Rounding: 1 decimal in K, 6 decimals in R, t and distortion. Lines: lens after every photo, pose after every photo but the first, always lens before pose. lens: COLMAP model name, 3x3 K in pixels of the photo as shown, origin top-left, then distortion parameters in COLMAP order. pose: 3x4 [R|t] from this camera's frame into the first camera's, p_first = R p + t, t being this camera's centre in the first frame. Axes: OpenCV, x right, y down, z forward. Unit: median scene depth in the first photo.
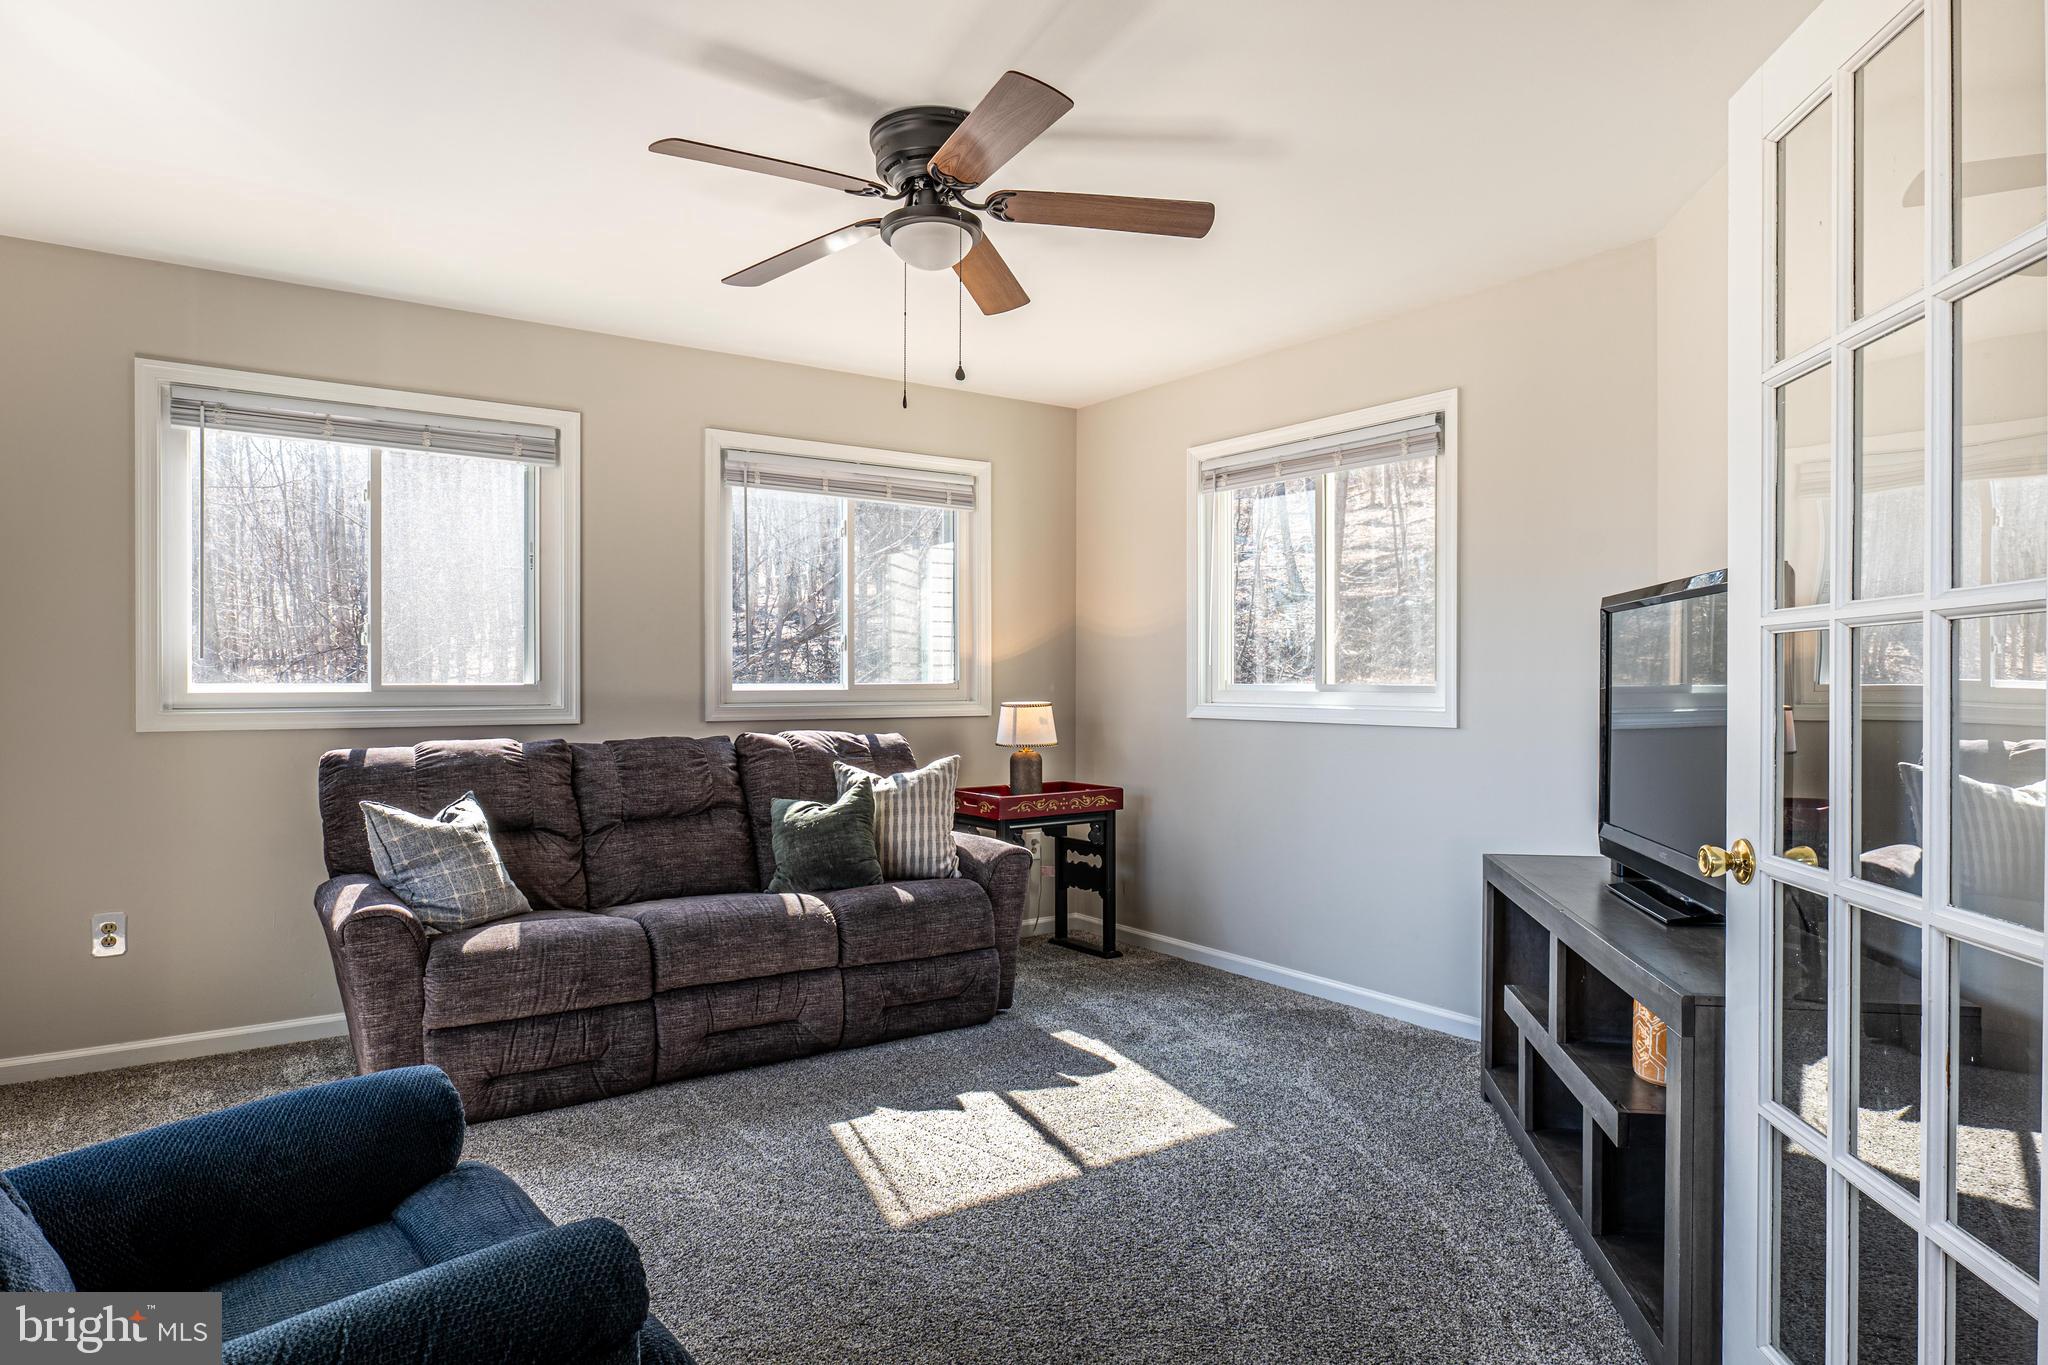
lens RADIAL K [[1215.9, 0, 1021.7], [0, 1215.9, 690.0], [0, 0, 1]] dist [-0.045603, 0.041934]
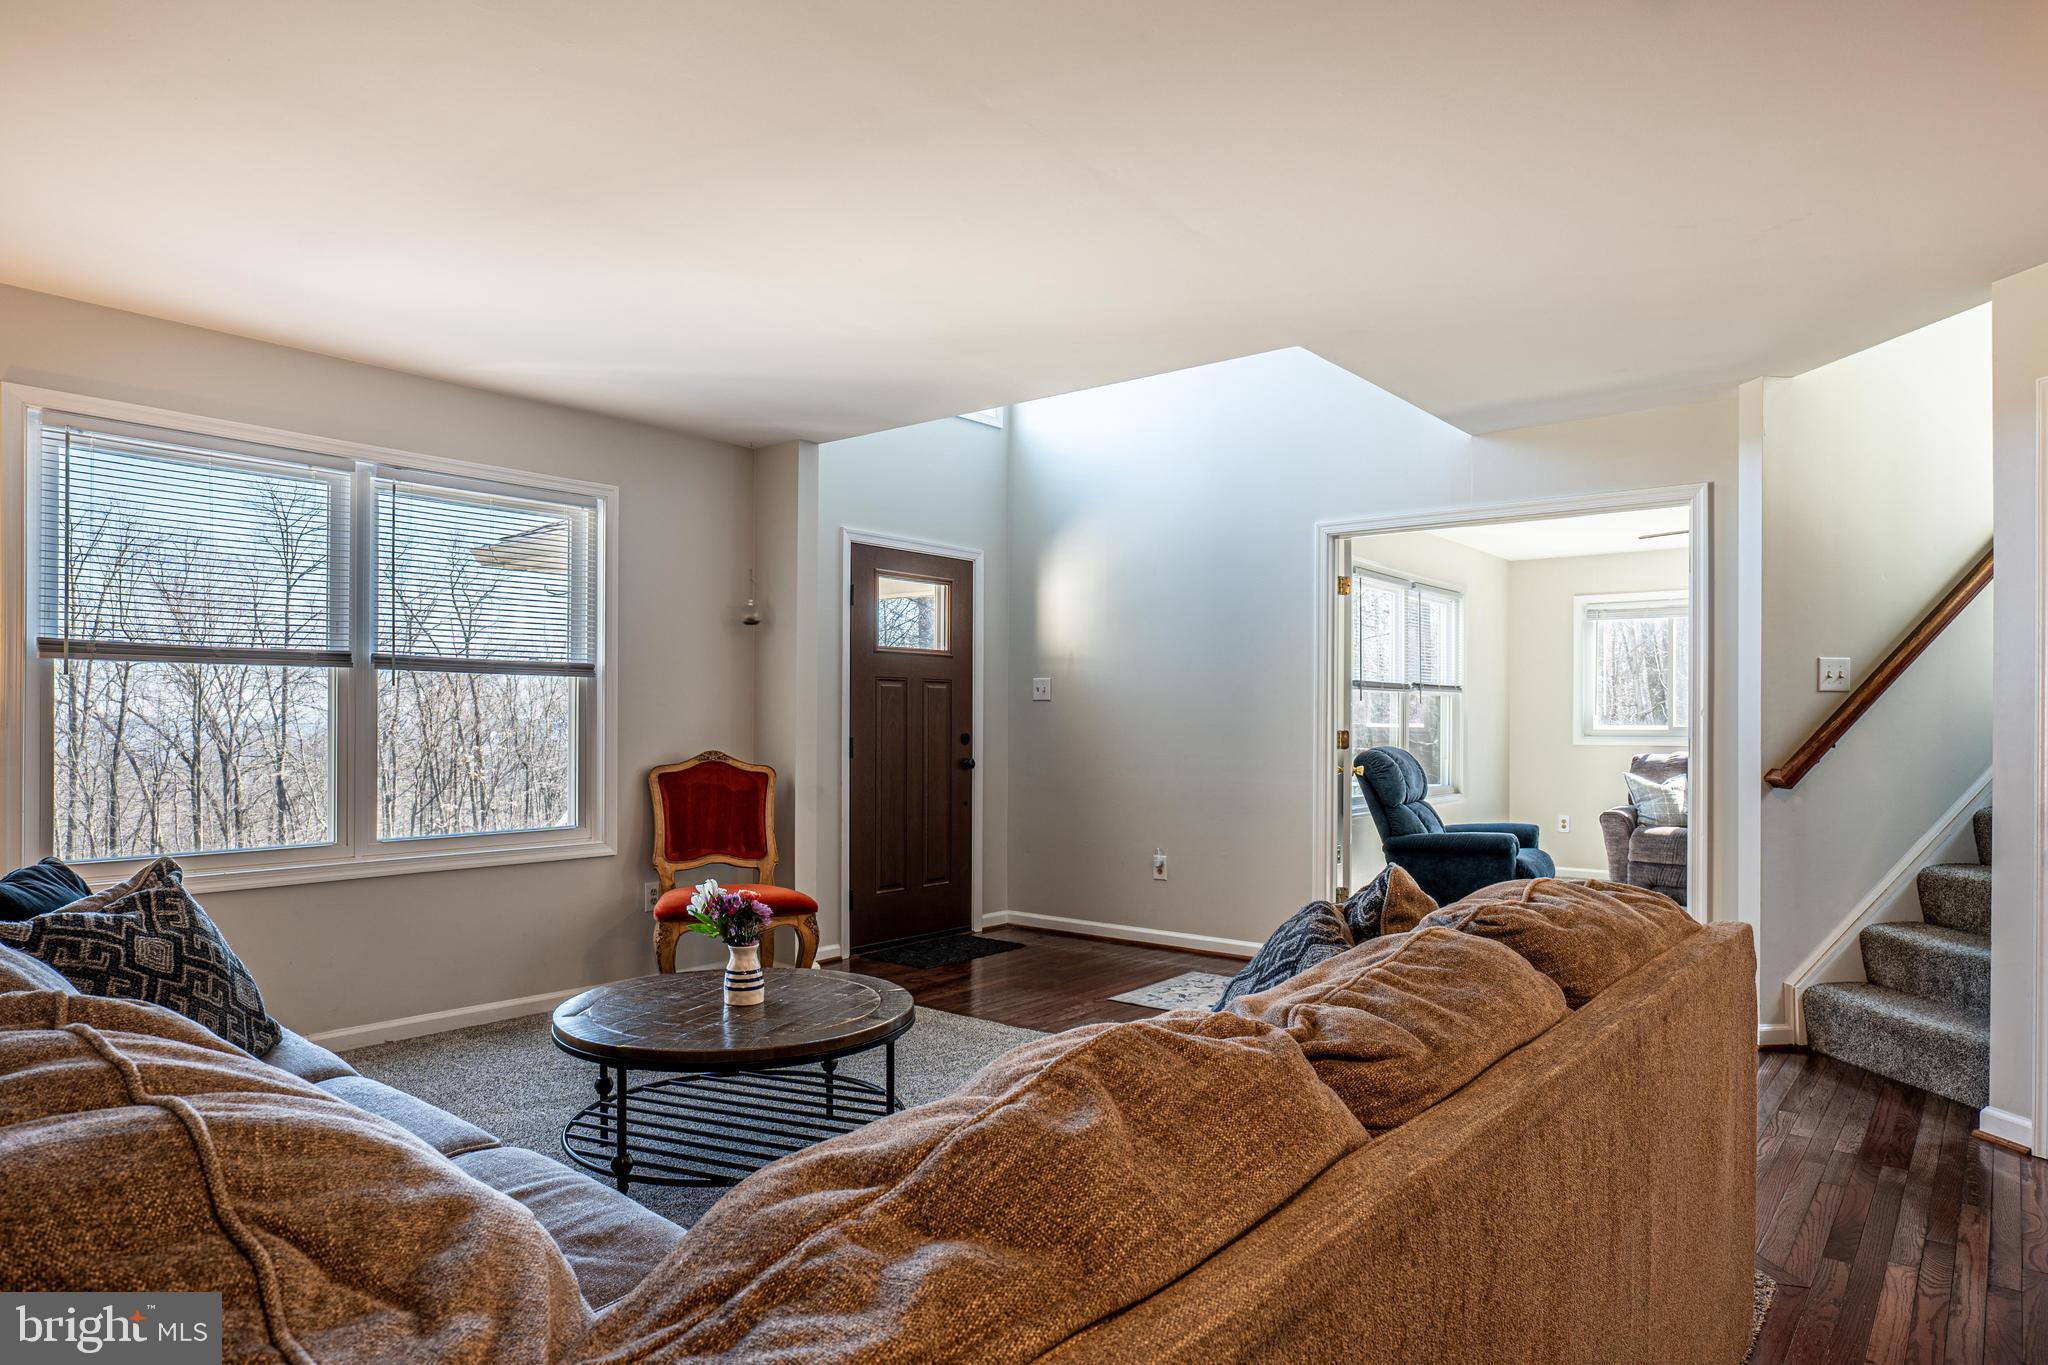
lens RADIAL K [[1212.6, 0, 1034.8], [0, 1212.6, 716.6], [0, 0, 1]] dist [-0.038123, 0.039647]
pose [[0.280973, -0.003119, -0.959711, 1.288090], [-0.012836, 0.999893, -0.007007, 0.008351], [0.959630, 0.014288, 0.280903, -0.749502]]
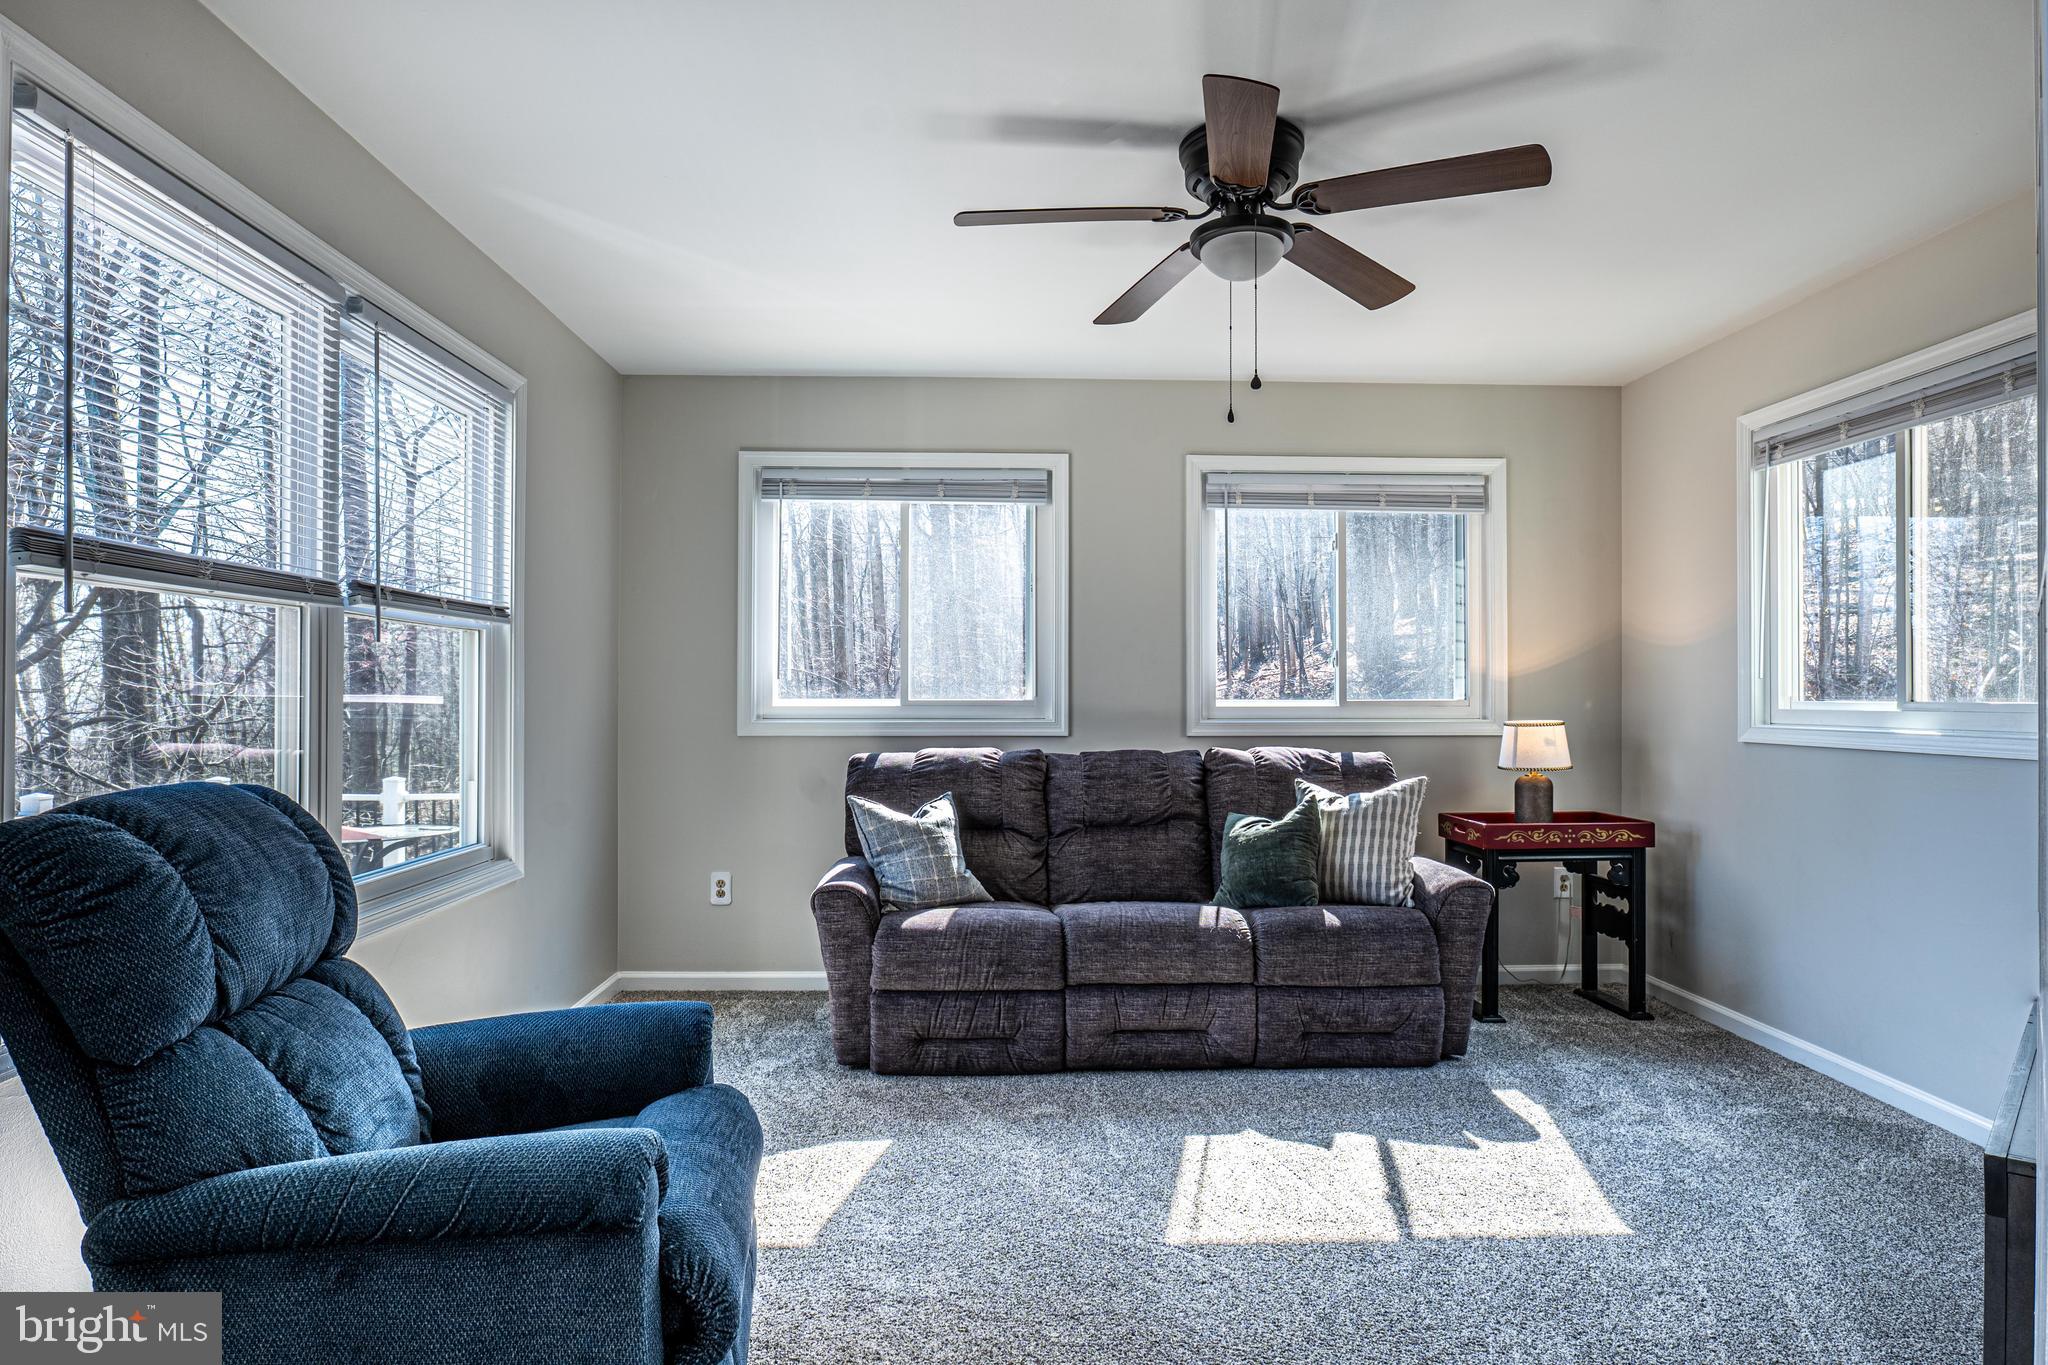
lens RADIAL K [[1215.9, 0, 1021.7], [0, 1215.9, 690.0], [0, 0, 1]] dist [-0.045603, 0.041934]
pose [[0.835356, -0.002731, -0.549703, 0.231969], [-0.004766, 0.999914, -0.012211, -0.000201], [0.549689, 0.012821, 0.835271, 0.059937]]
